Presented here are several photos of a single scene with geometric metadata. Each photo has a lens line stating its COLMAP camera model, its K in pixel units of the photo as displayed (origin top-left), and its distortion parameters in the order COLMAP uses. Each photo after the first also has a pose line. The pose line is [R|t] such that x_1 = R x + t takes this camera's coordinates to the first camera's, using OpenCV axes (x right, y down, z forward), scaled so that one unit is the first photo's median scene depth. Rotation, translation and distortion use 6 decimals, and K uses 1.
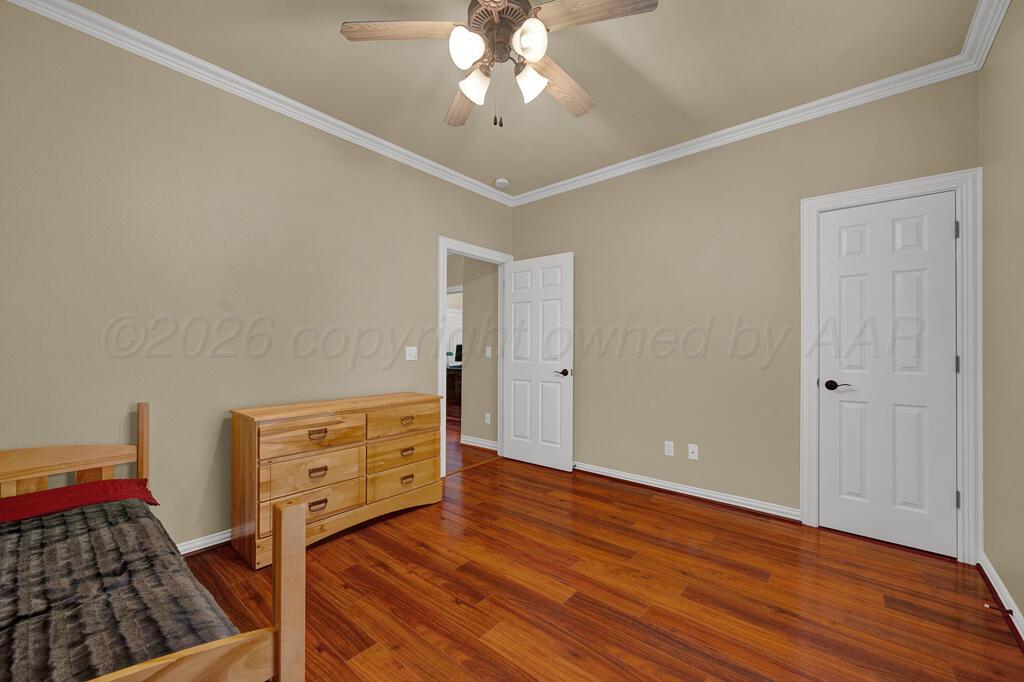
lens RADIAL K [[401.5, 0, 512.0], [0, 401.5, 344.5], [0, 0, 1]] dist [-0.001143, 0.000227]
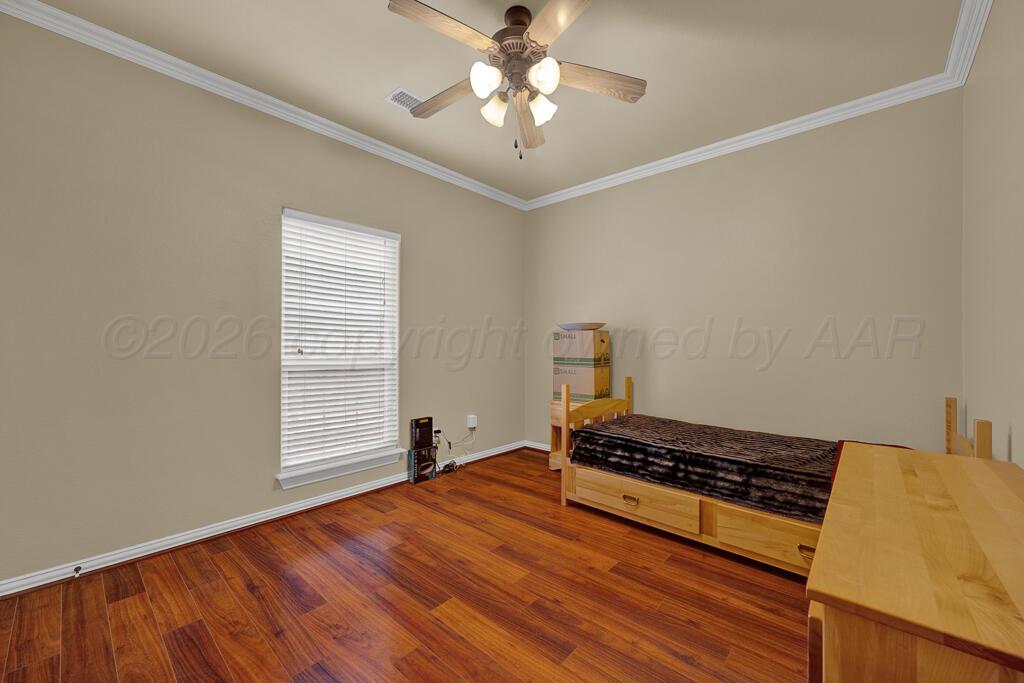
lens RADIAL K [[401.5, 0, 512.0], [0, 401.5, 345.0], [0, 0, 1]] dist [-0.001143, 0.000227]
pose [[-0.999660, -0.006780, 0.025171, -0.044805], [-0.007151, 0.999866, -0.014697, 0.021177], [-0.025068, -0.014872, -0.999575, 2.020446]]
